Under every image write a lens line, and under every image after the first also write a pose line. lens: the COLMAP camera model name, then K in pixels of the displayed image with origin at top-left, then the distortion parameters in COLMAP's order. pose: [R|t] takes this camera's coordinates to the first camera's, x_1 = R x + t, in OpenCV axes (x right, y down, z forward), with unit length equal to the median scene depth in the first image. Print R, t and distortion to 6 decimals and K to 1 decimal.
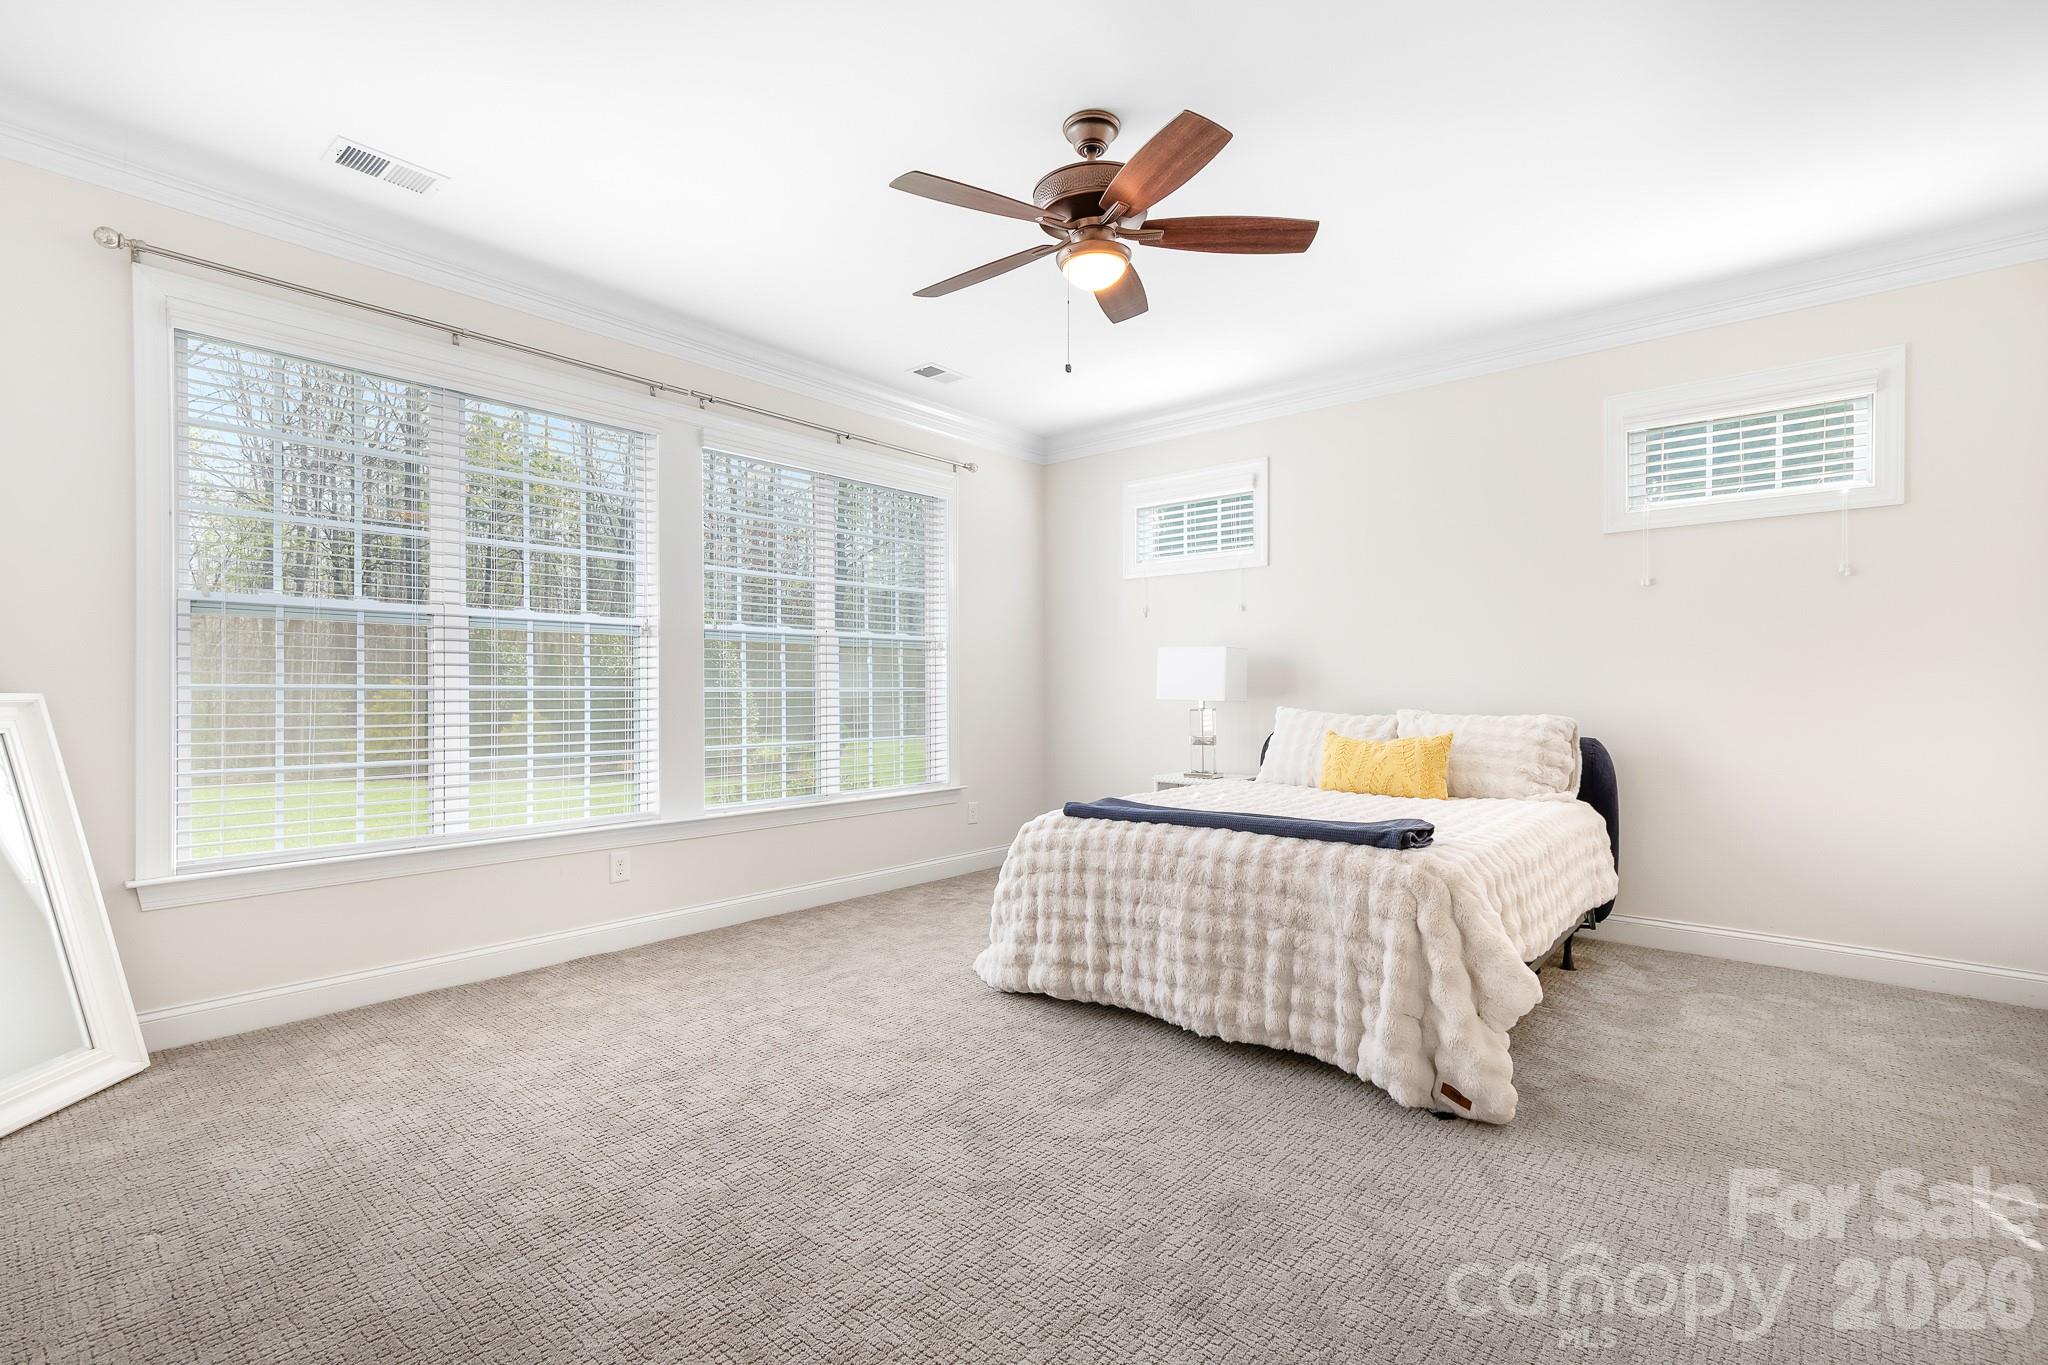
lens RADIAL K [[927.9, 0, 1037.0], [0, 927.9, 693.2], [0, 0, 1]] dist [0.001205, -0.000660]
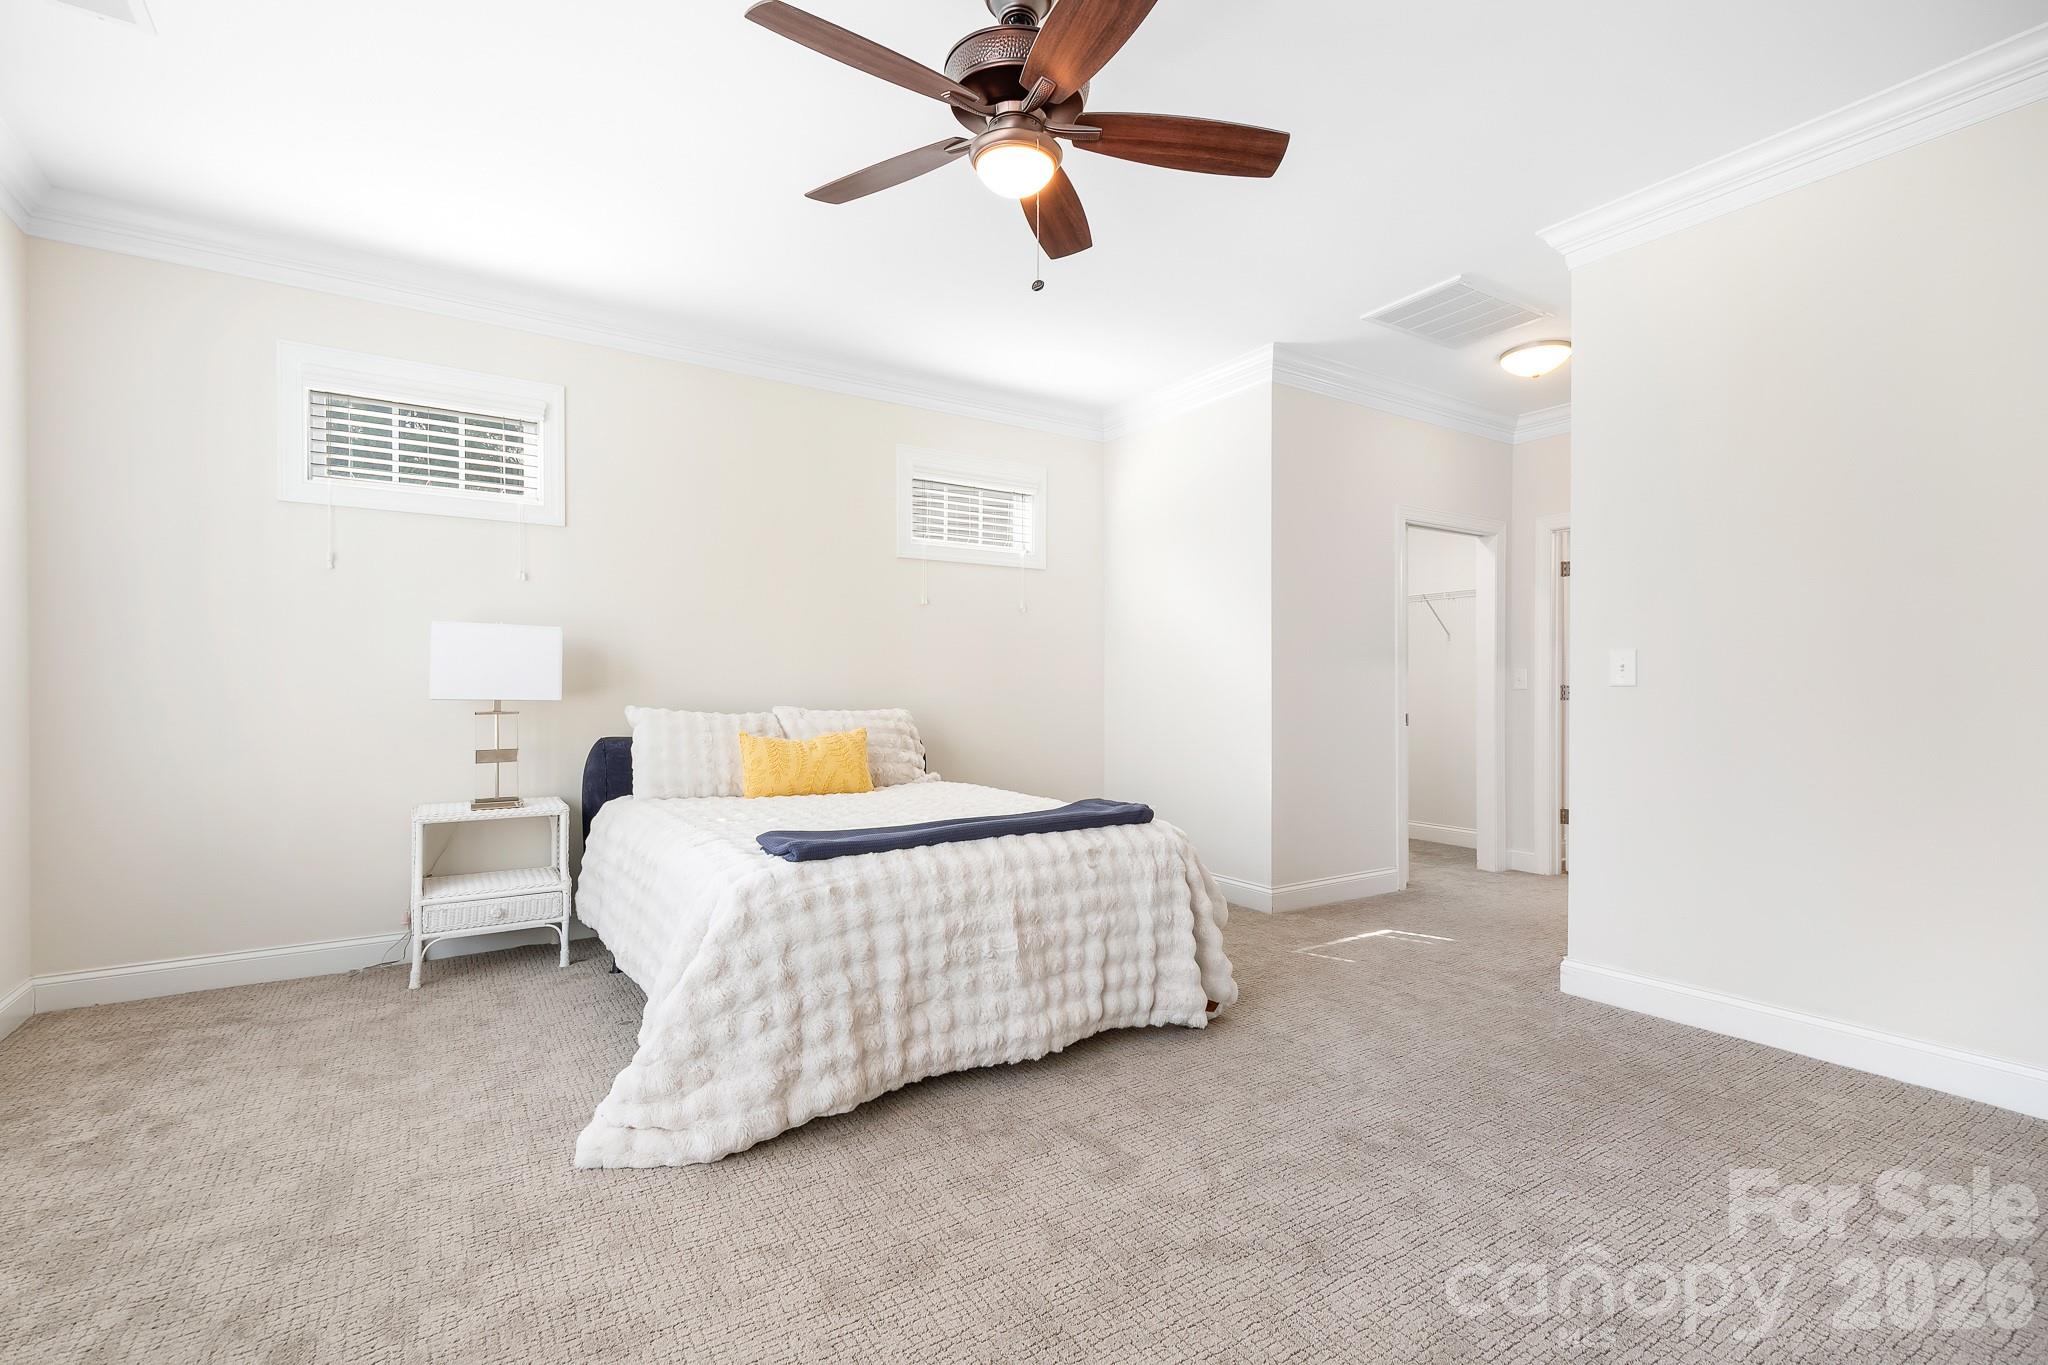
lens RADIAL K [[927.9, 0, 1032.7], [0, 927.9, 665.9], [0, 0, 1]] dist [0.001205, -0.000660]
pose [[0.271344, 0.024444, 0.962172, -0.666406], [-0.004112, 0.999698, -0.024238, -0.002360], [-0.962474, 0.002621, 0.271363, 0.685042]]
